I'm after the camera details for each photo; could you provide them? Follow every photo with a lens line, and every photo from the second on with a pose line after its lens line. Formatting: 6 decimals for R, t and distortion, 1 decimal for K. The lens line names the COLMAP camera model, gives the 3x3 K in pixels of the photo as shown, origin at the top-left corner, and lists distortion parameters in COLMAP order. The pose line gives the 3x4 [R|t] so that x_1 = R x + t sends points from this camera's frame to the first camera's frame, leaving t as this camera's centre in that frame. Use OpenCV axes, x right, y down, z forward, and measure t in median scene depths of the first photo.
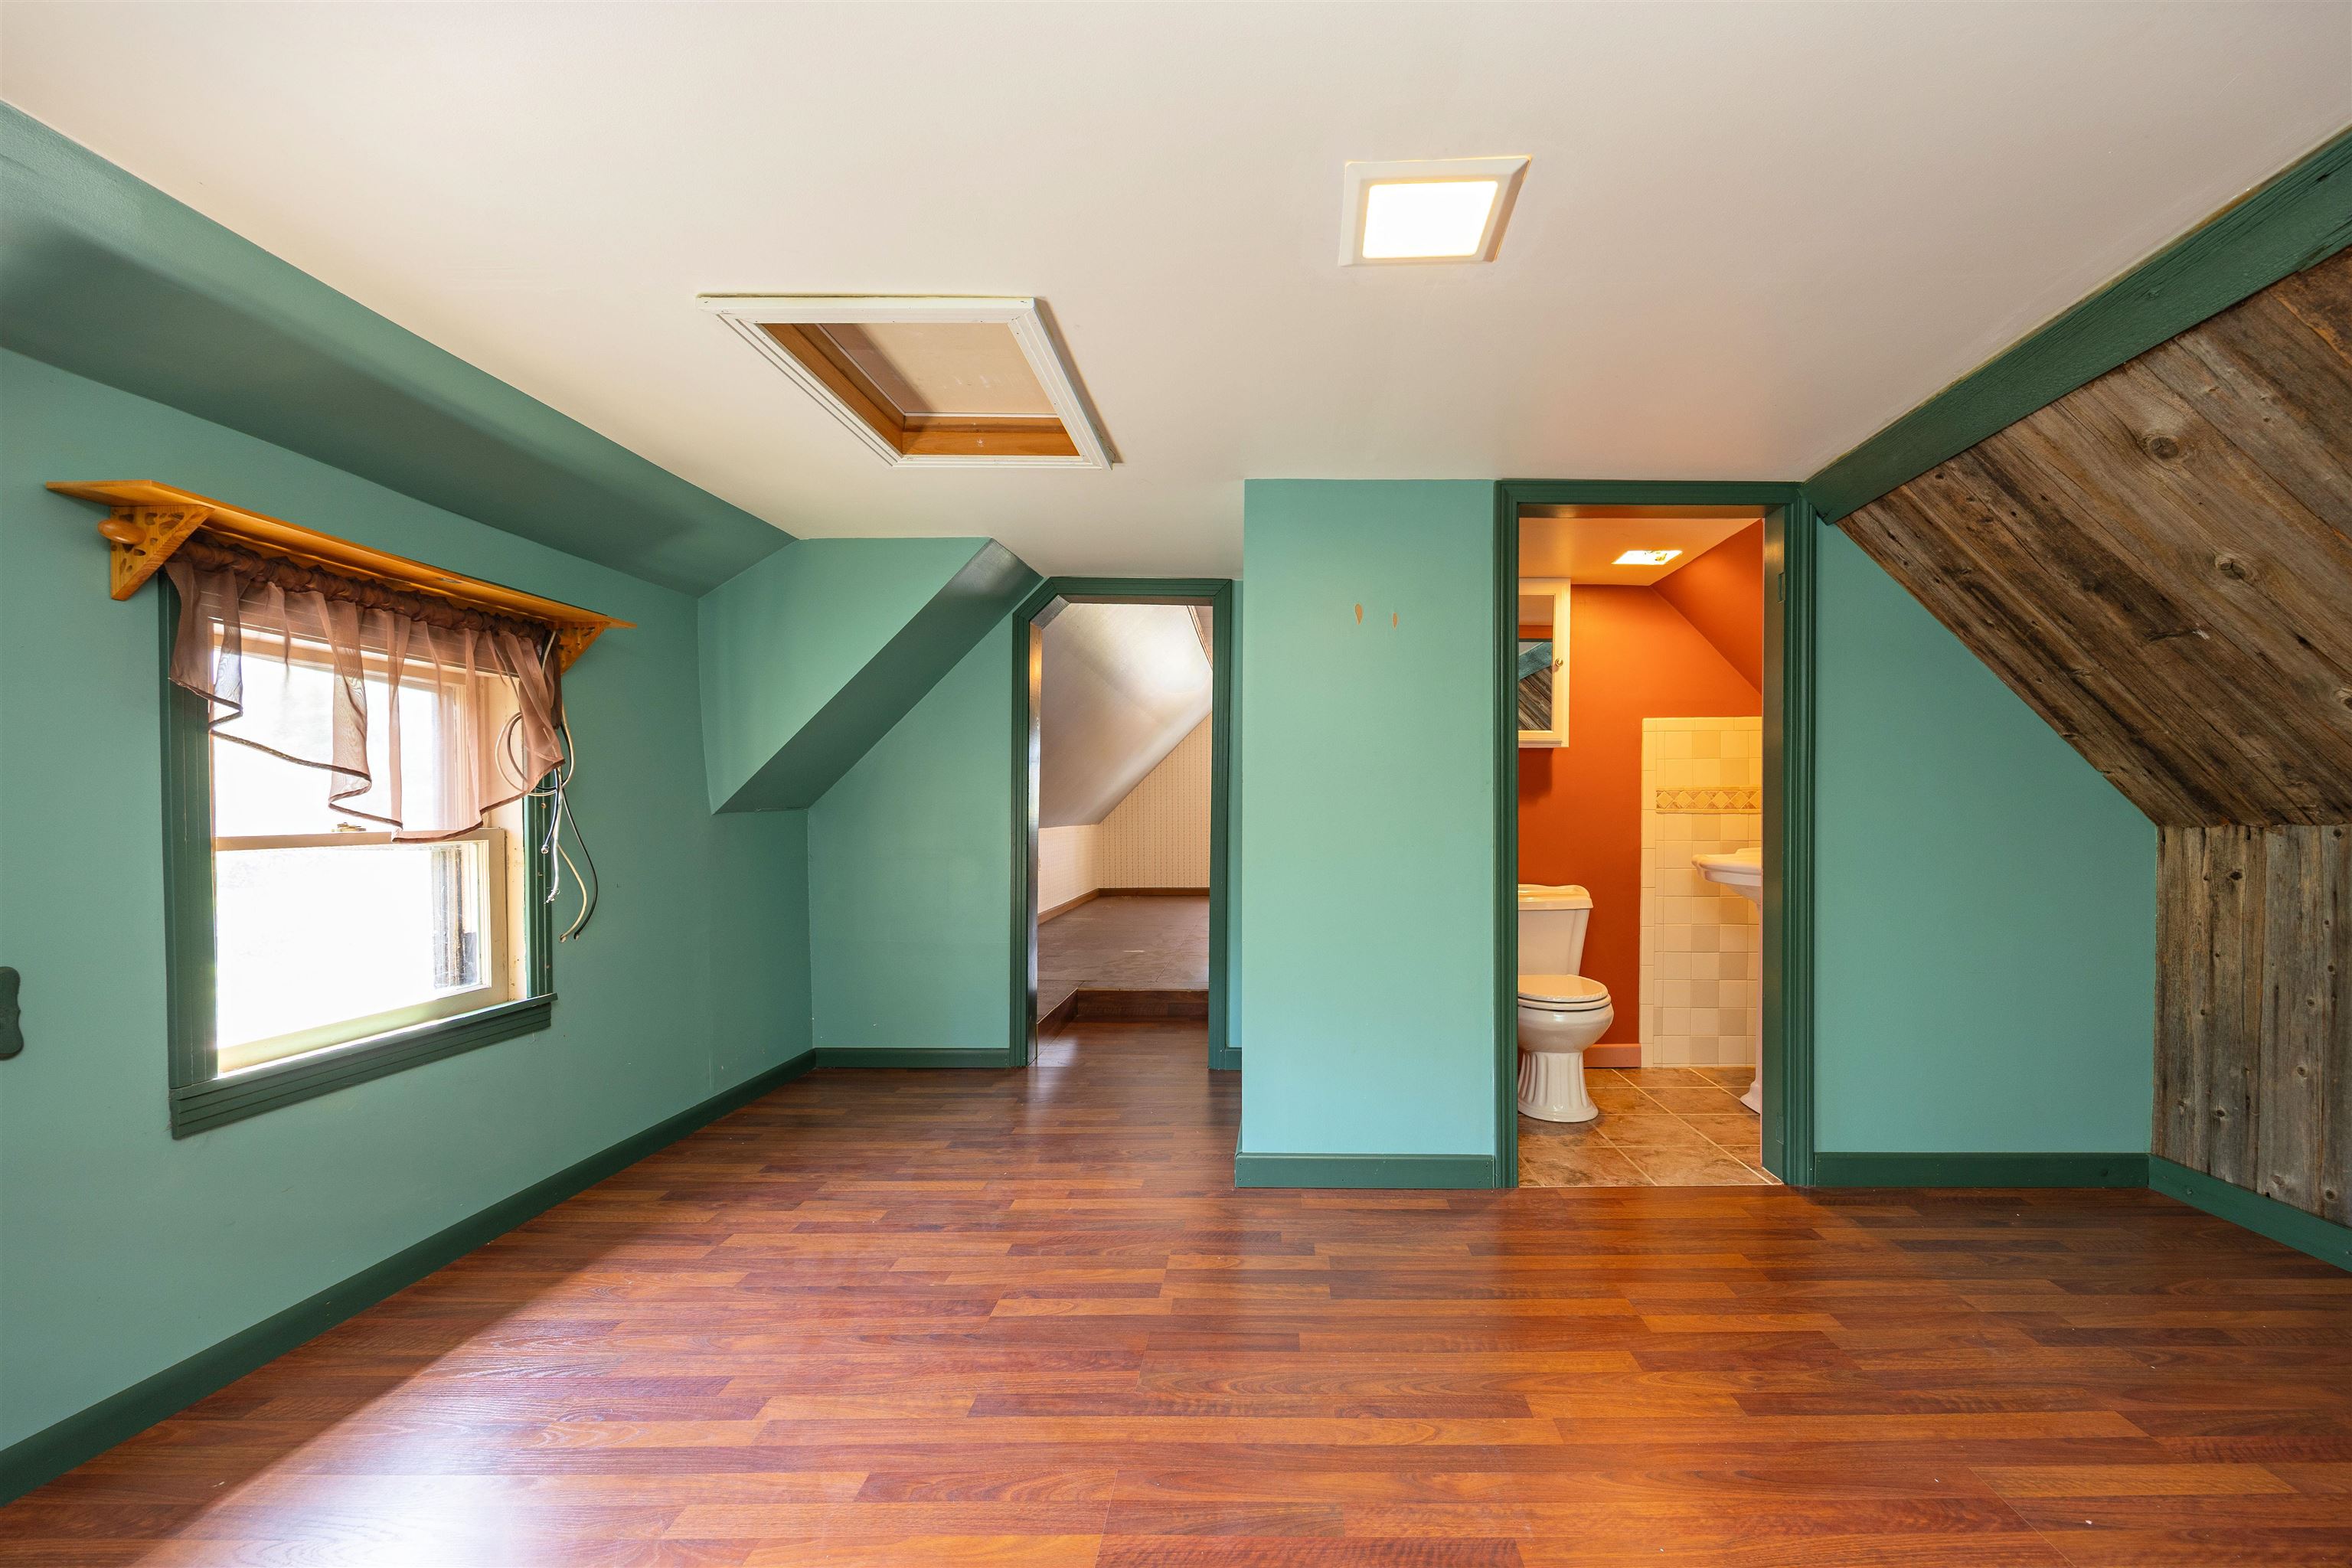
lens RADIAL K [[950.8, 0, 1176.3], [0, 950.8, 813.4], [0, 0, 1]] dist [-0.000875, -0.000272]
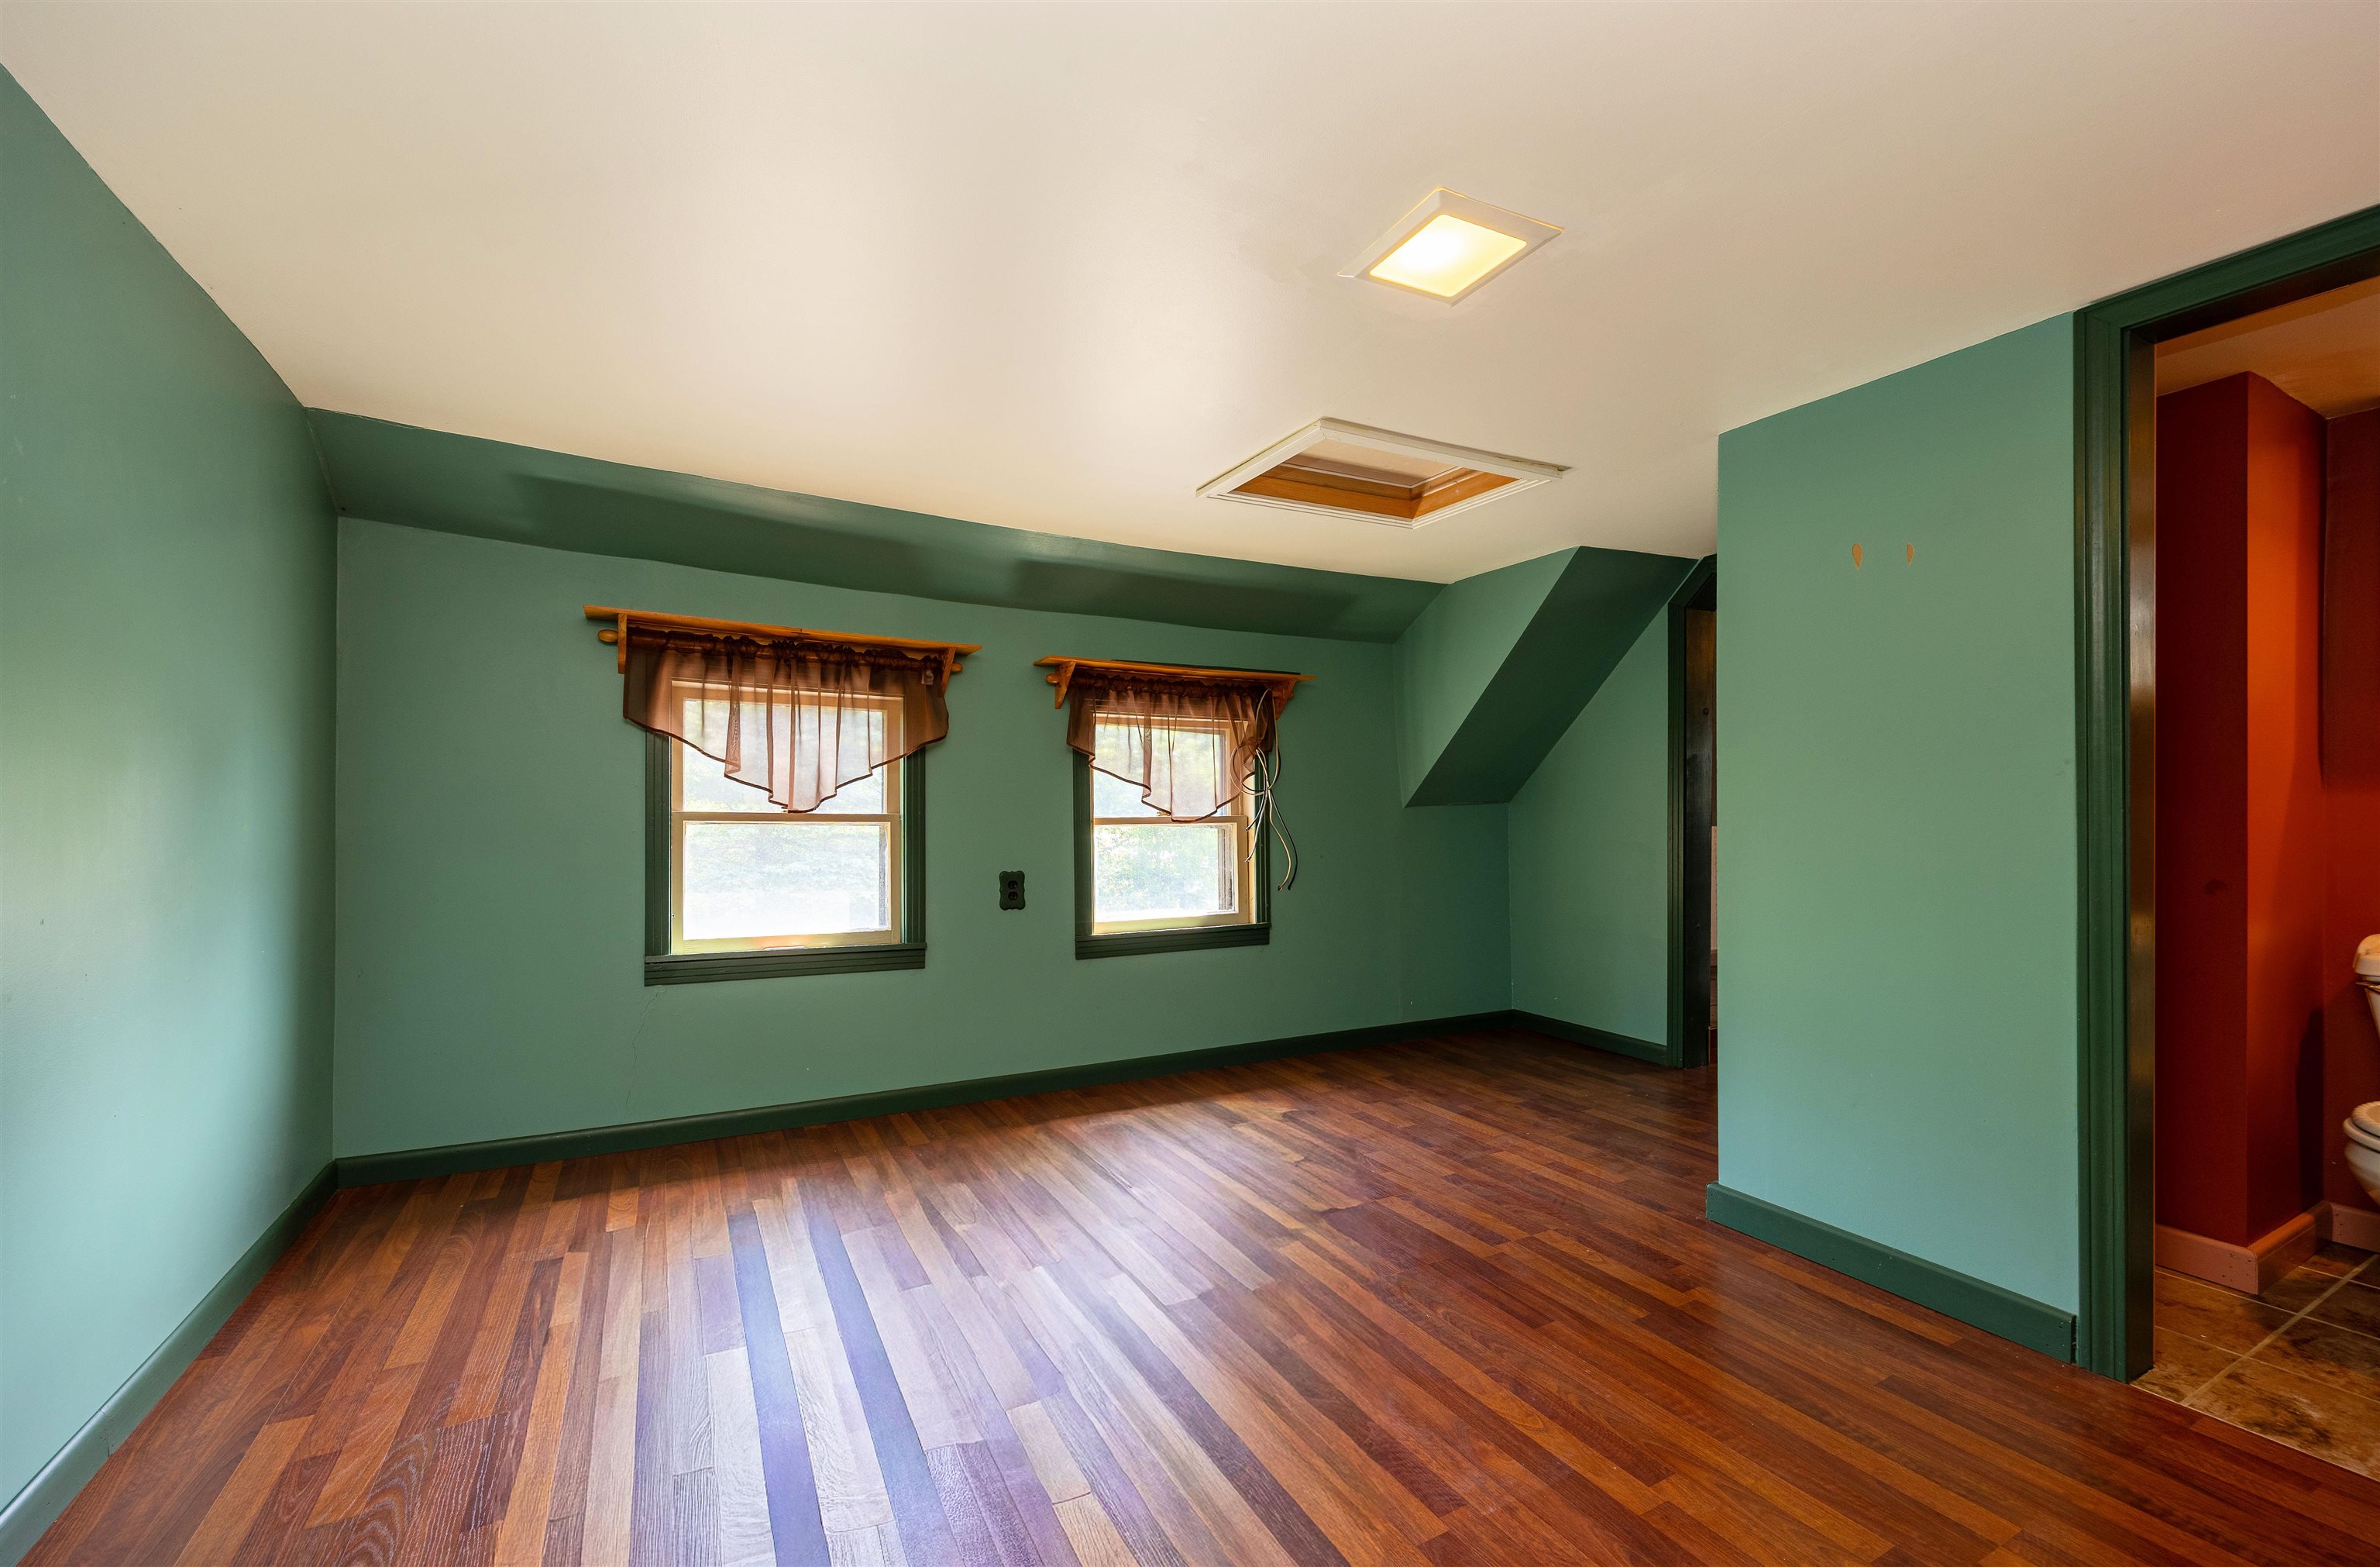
lens RADIAL K [[959.1, 0, 1191.9], [0, 959.1, 806.4], [0, 0, 1]] dist [-0.000955, -0.000303]
pose [[0.482799, -0.000063, -0.875731, 0.670484], [-0.001152, 0.999999, -0.000707, 0.001320], [0.875730, 0.001350, 0.482799, 0.135896]]
